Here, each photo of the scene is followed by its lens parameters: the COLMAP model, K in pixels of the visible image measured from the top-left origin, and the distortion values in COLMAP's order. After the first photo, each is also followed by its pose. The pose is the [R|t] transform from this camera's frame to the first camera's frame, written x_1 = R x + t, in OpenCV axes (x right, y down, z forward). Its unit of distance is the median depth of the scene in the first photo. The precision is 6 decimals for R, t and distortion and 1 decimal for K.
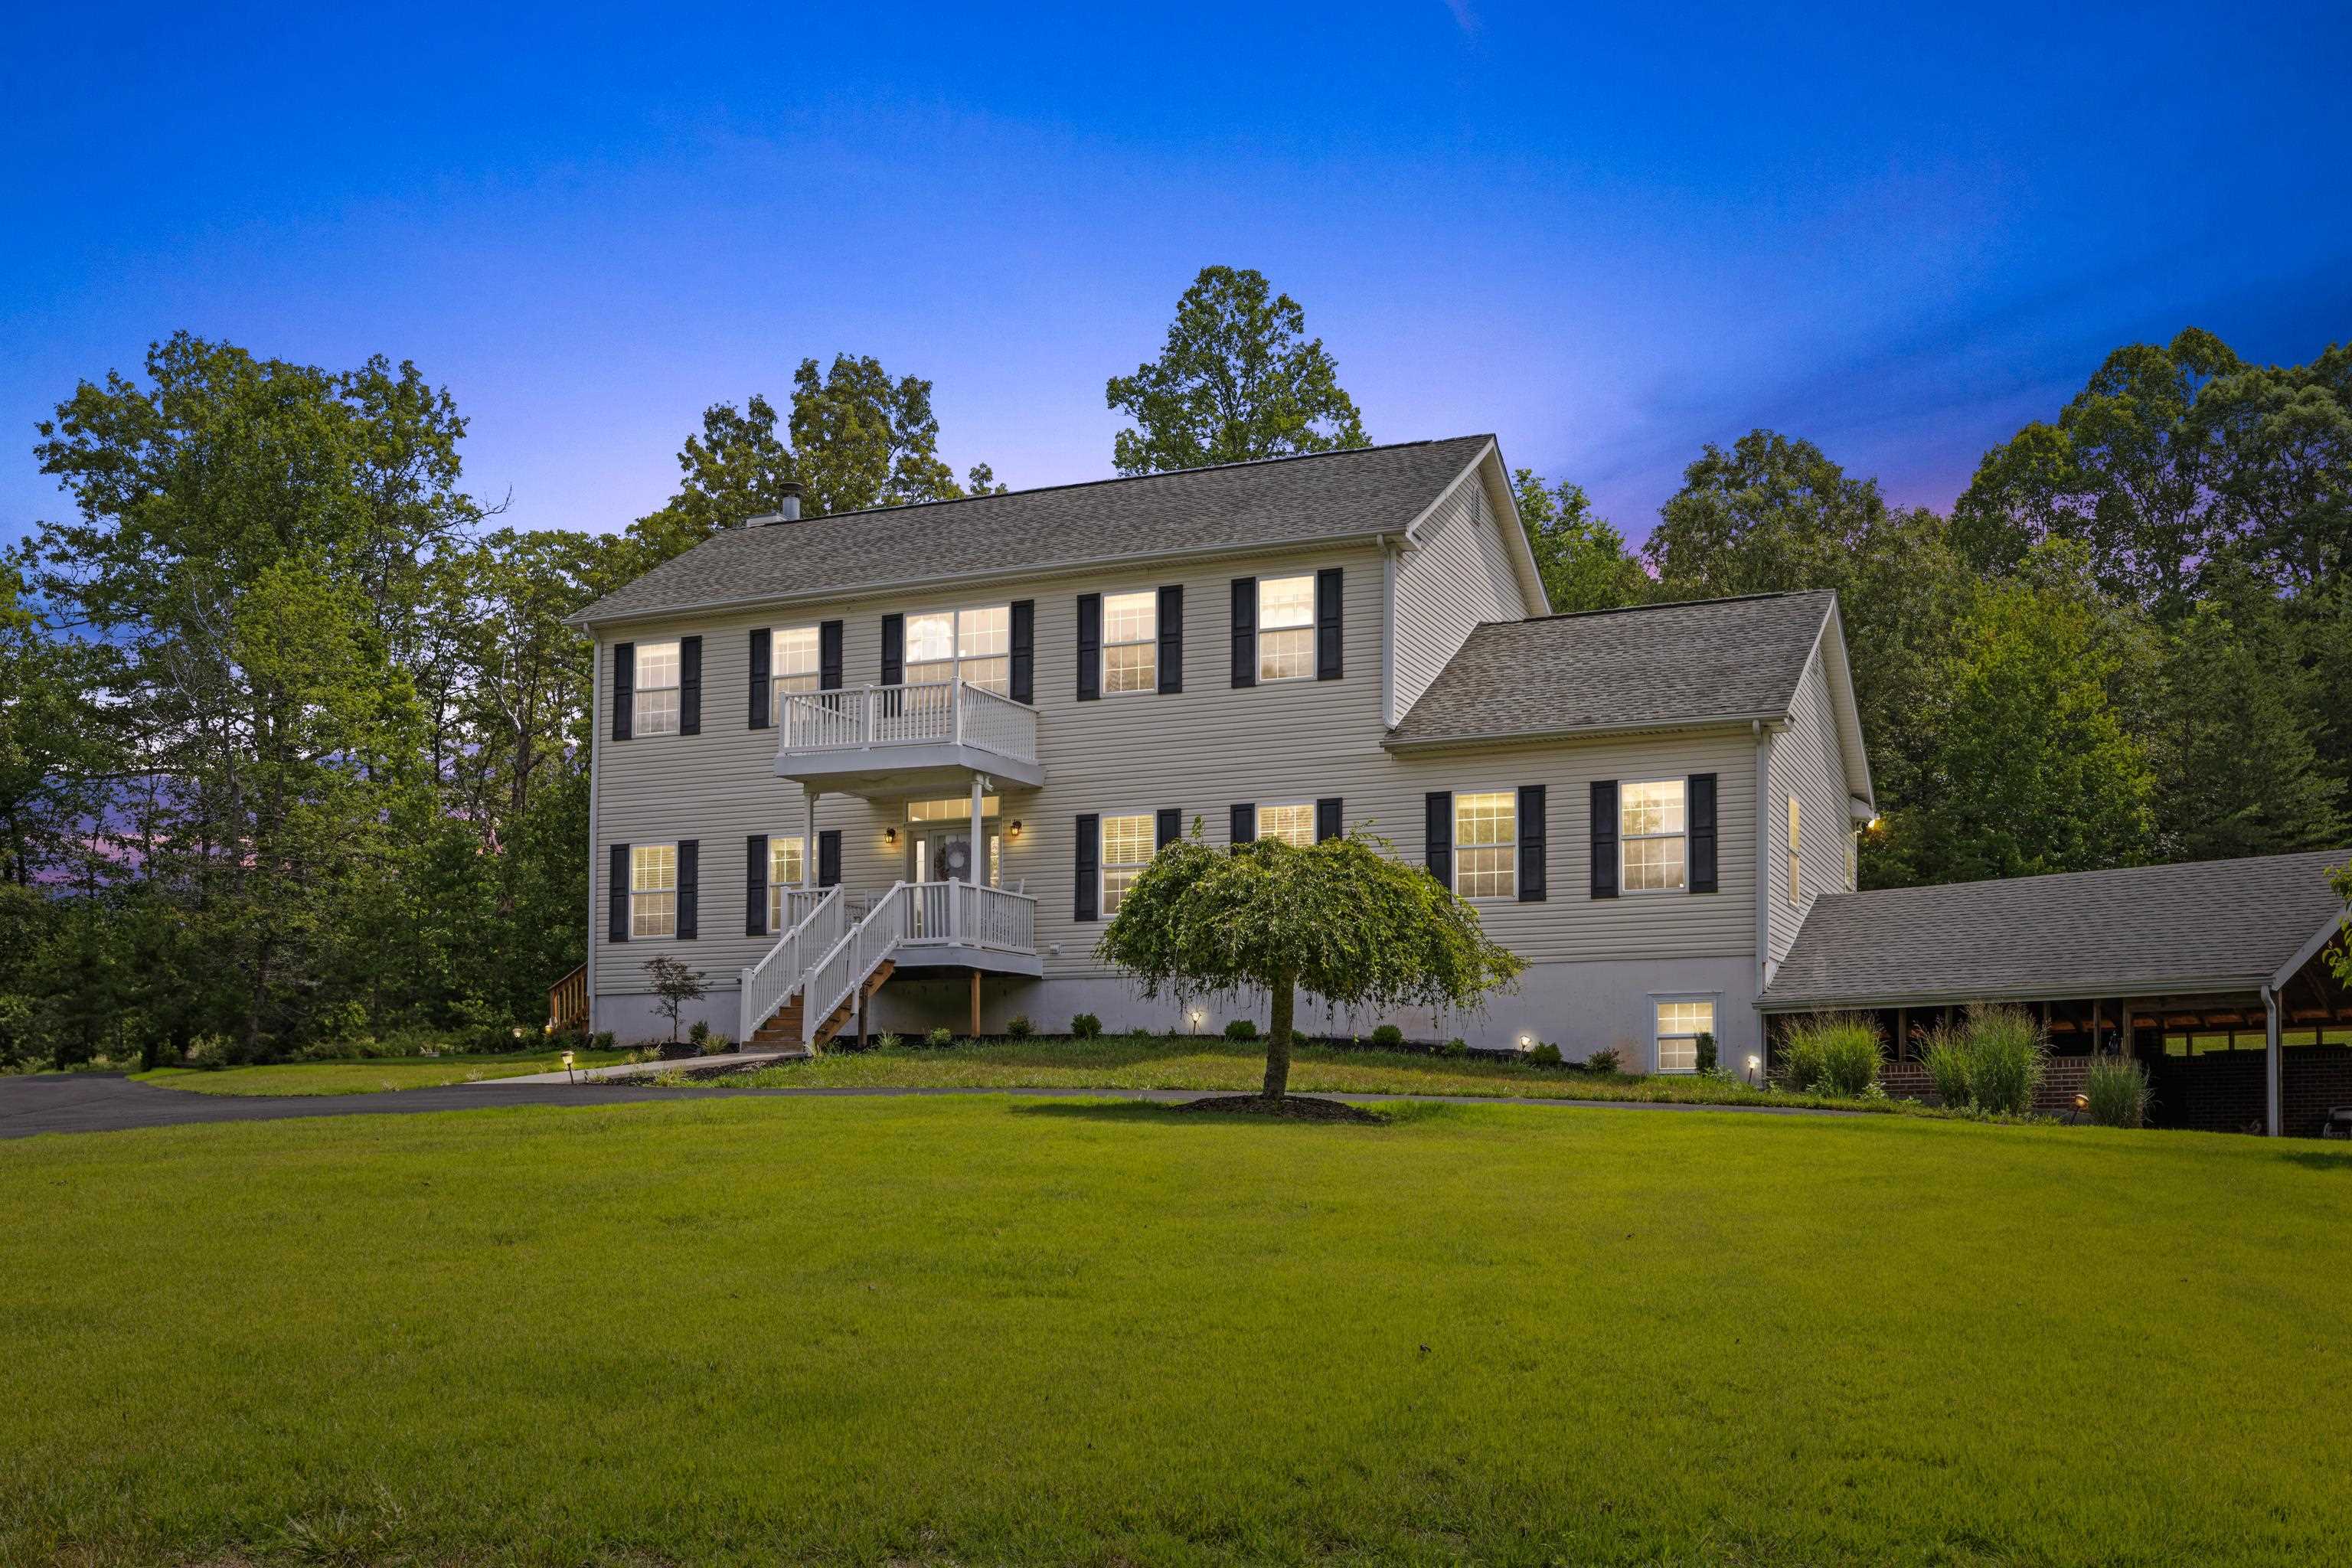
lens RADIAL K [[2425.0, 0, 1182.7], [0, 2425.0, 1154.1], [0, 0, 1]] dist [0.006157, -0.006467]
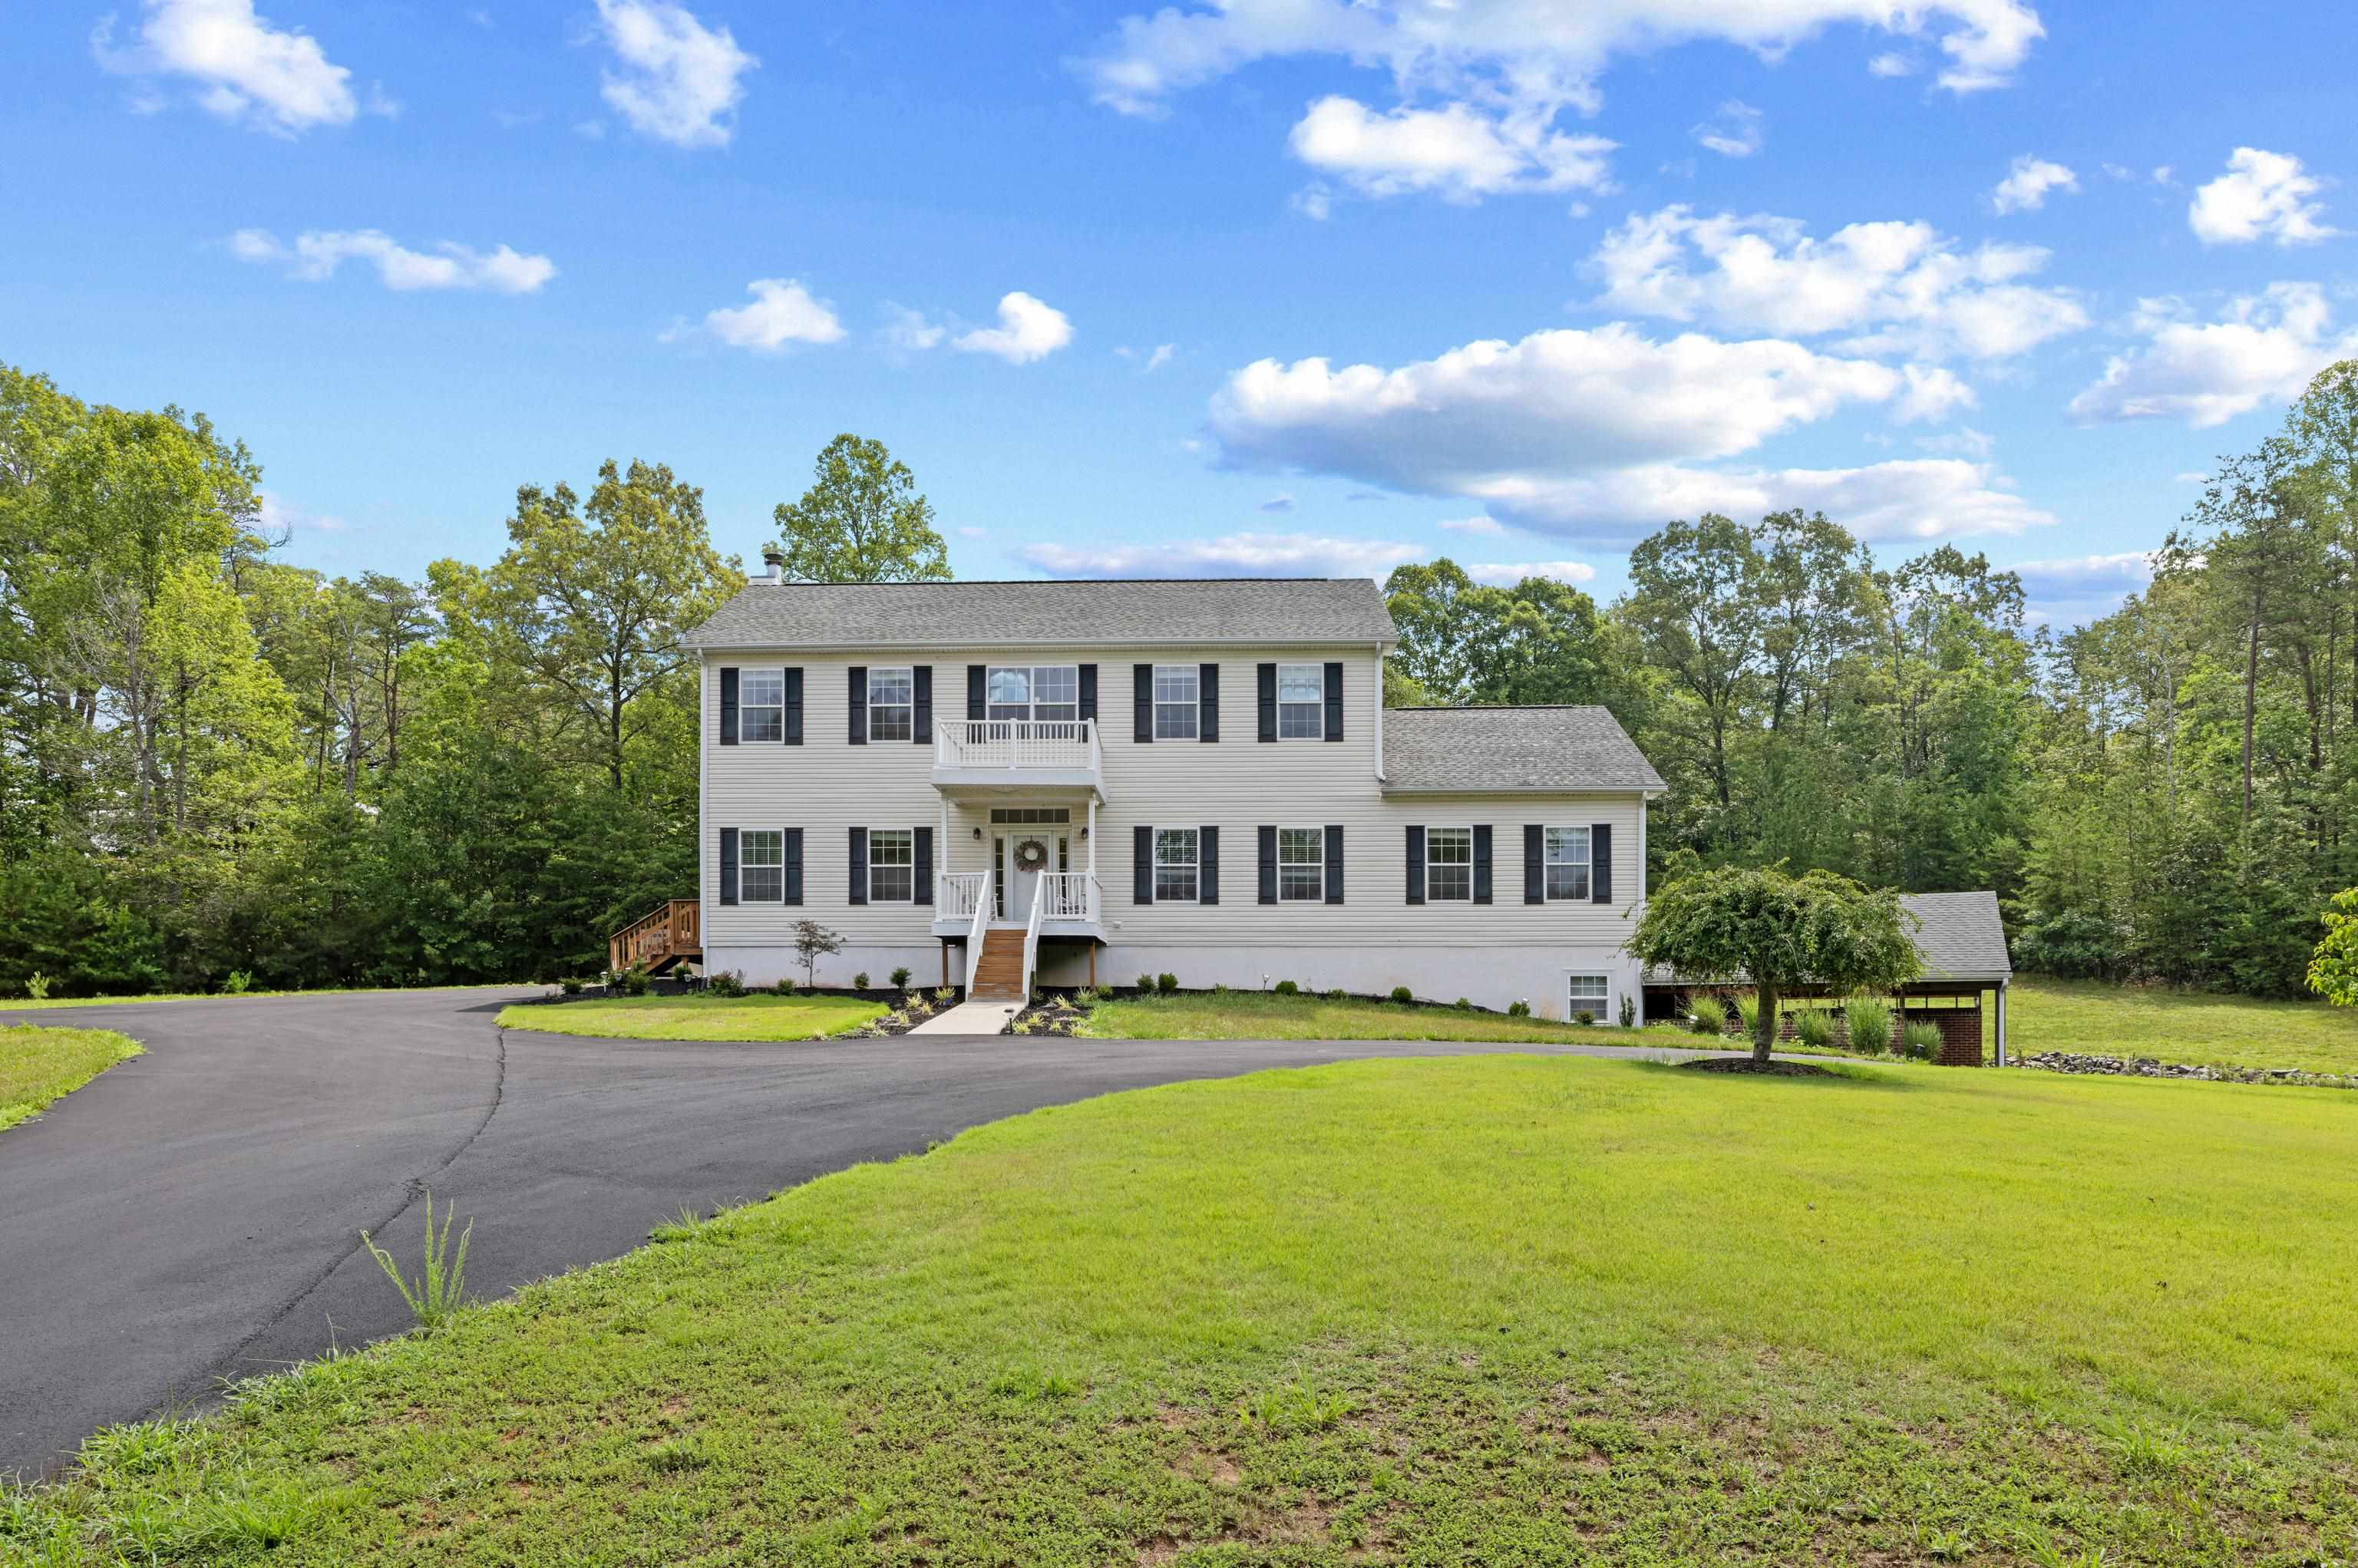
lens RADIAL K [[1548.1, 0, 1147.3], [0, 1548.1, 1044.3], [0, 0, 1]] dist [0.010081, 0.002503]
pose [[0.930734, 0.002283, 0.365690, -0.187123], [-0.003114, 0.999994, 0.001683, -0.010111], [-0.365684, -0.002705, 0.930735, 0.100082]]
